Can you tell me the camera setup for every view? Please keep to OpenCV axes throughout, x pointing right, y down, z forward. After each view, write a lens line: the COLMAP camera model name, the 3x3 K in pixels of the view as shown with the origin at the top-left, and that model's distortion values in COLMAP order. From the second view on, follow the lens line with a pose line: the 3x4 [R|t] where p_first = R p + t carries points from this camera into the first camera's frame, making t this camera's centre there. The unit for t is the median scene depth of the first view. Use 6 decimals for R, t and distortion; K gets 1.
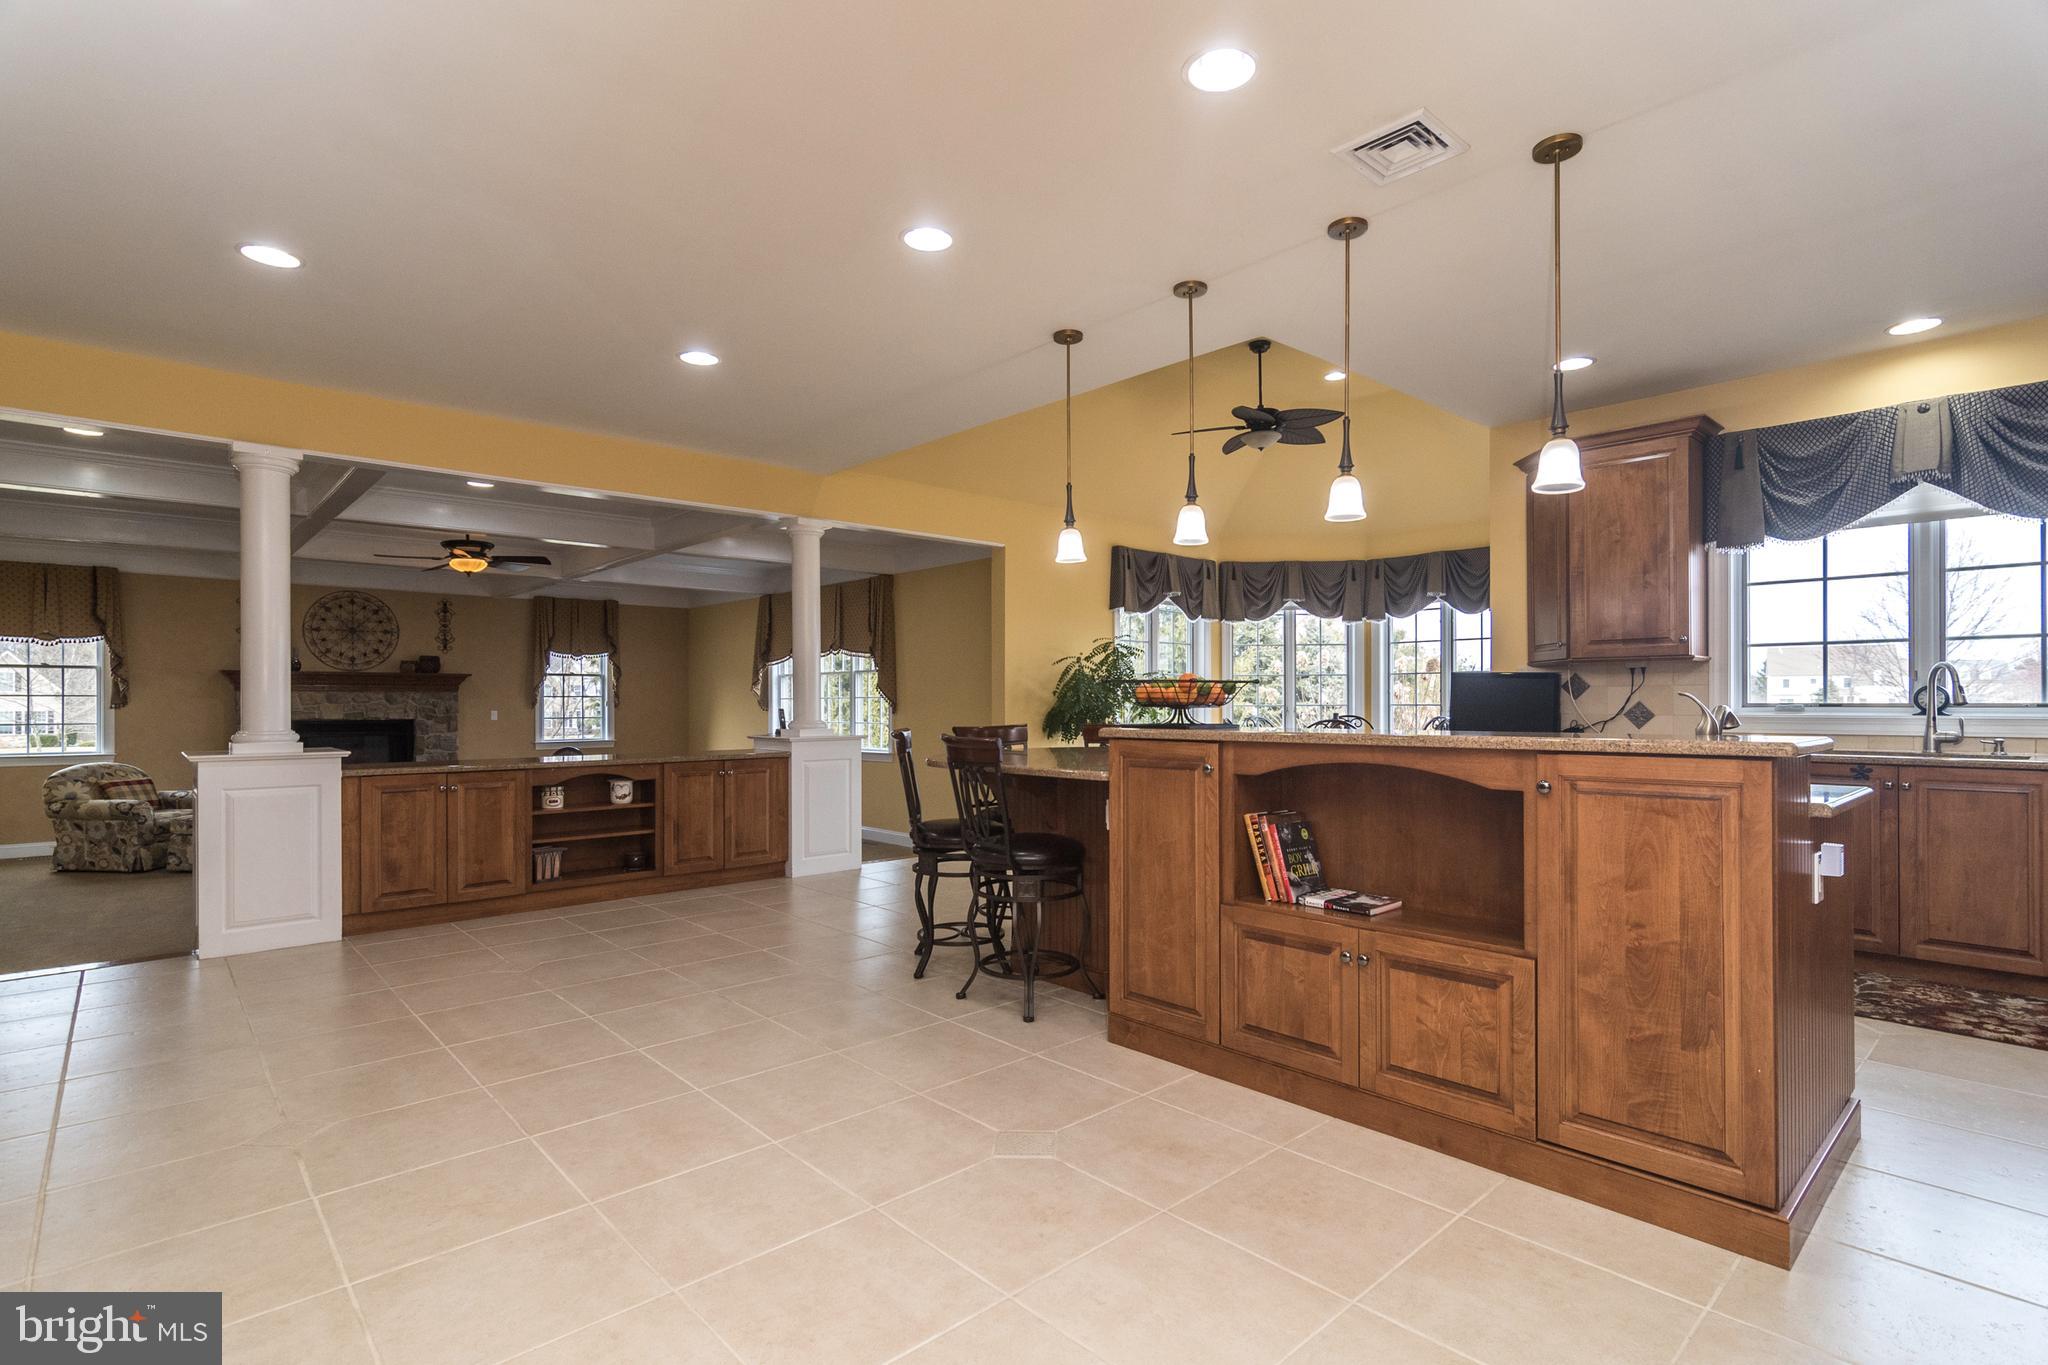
lens RADIAL K [[990.5, 0, 1031.6], [0, 990.5, 698.0], [0, 0, 1]] dist [0.001528, -0.000155]
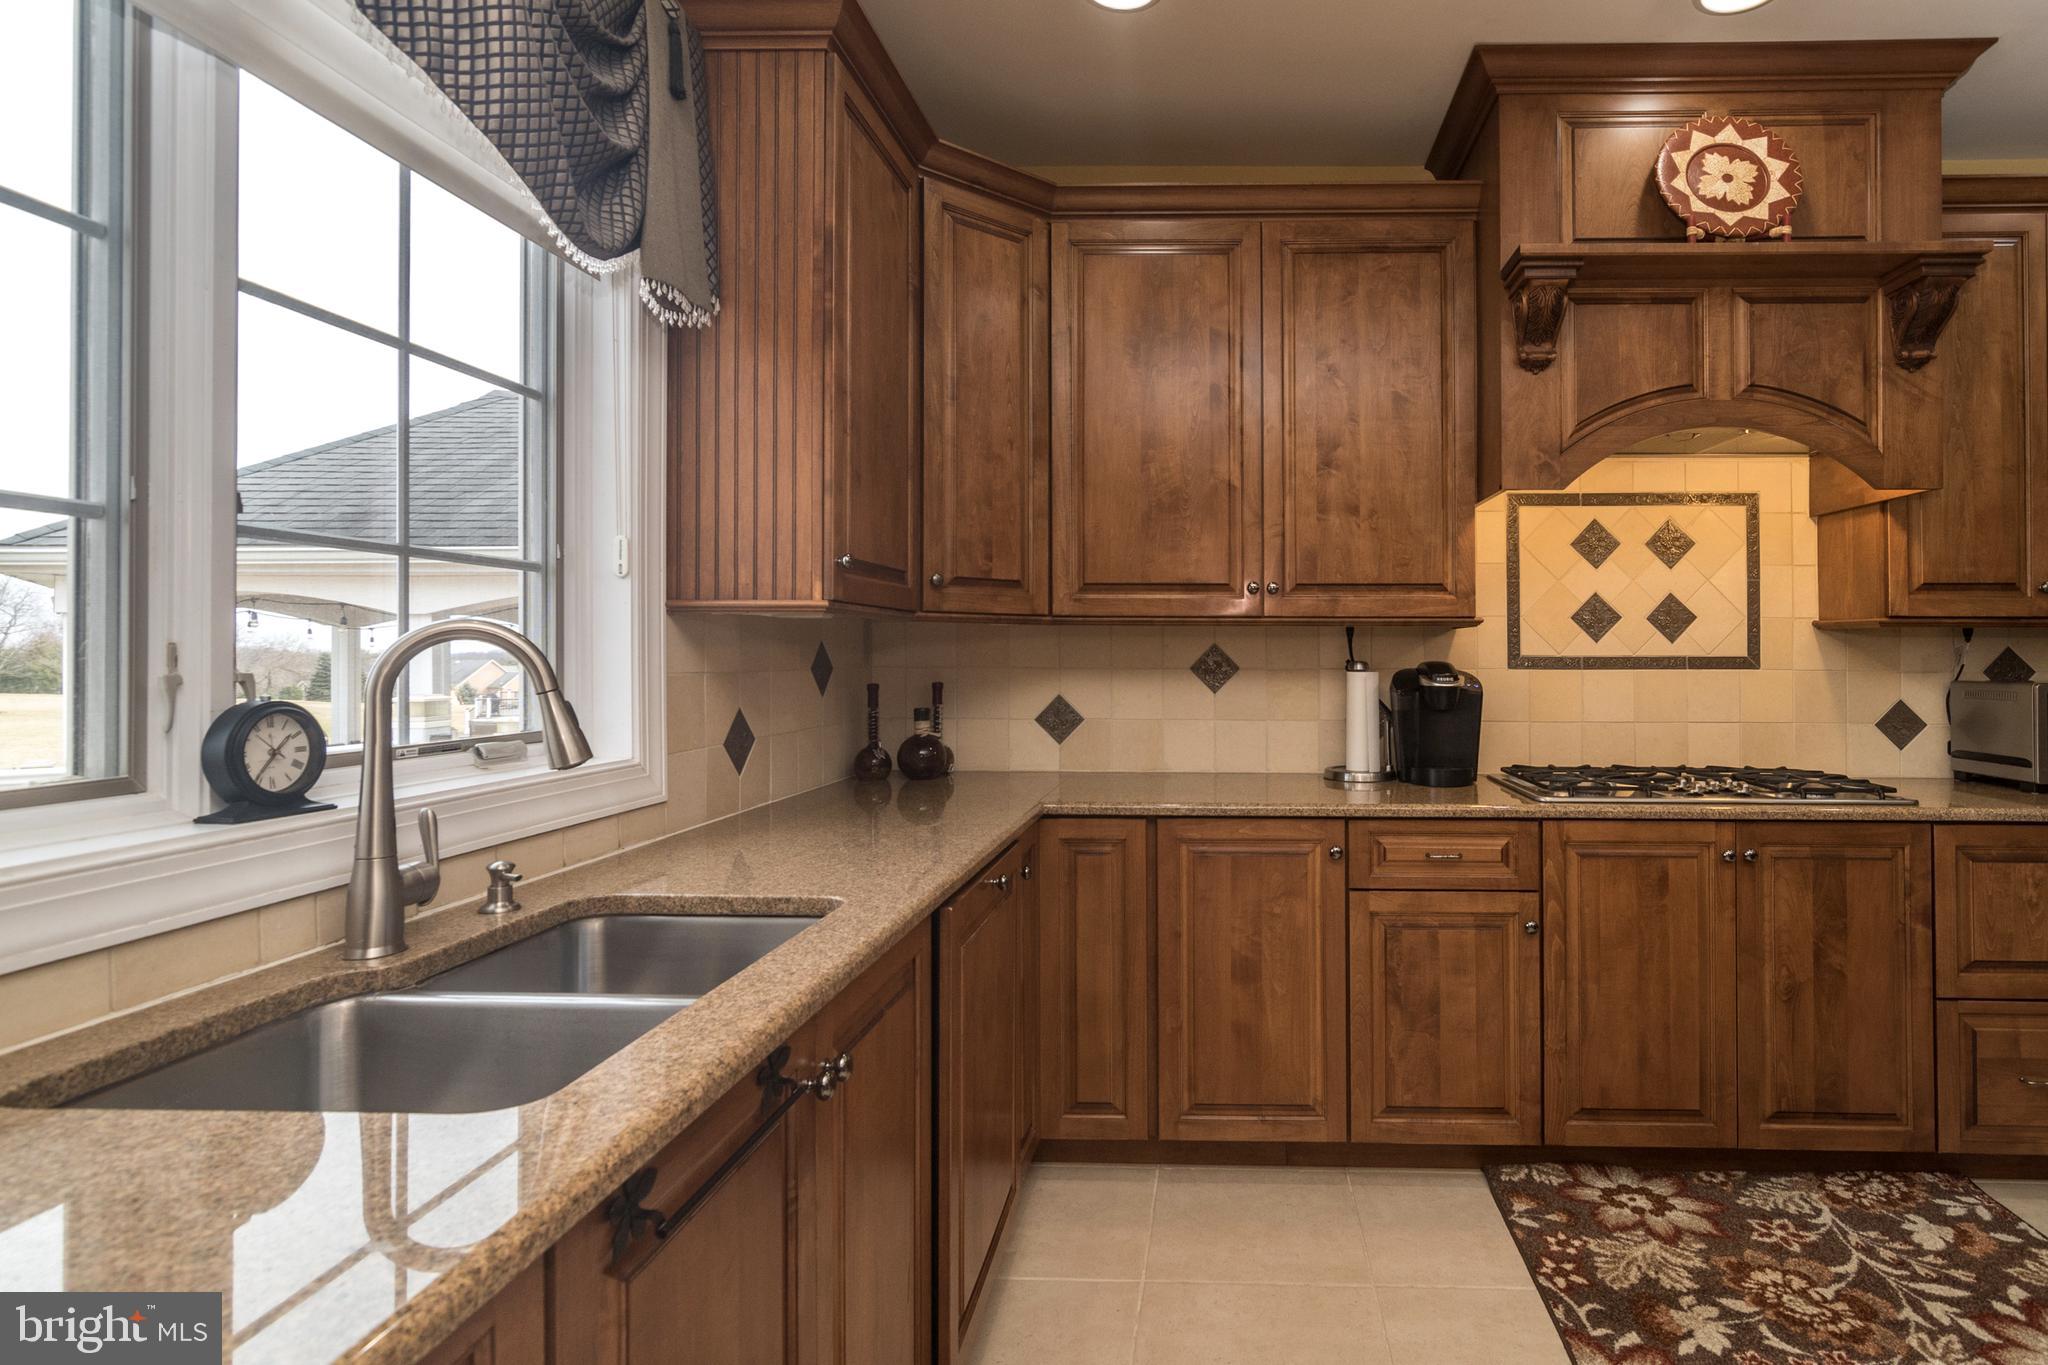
lens RADIAL K [[925.1, 0, 1024.6], [0, 925.1, 642.9], [0, 0, 1]] dist [0.002895, 0.000488]
pose [[-0.718260, 0.006840, 0.695741, 0.518492], [-0.004217, 0.999891, -0.014183, -0.021401], [-0.695762, -0.013121, -0.718153, 0.906414]]
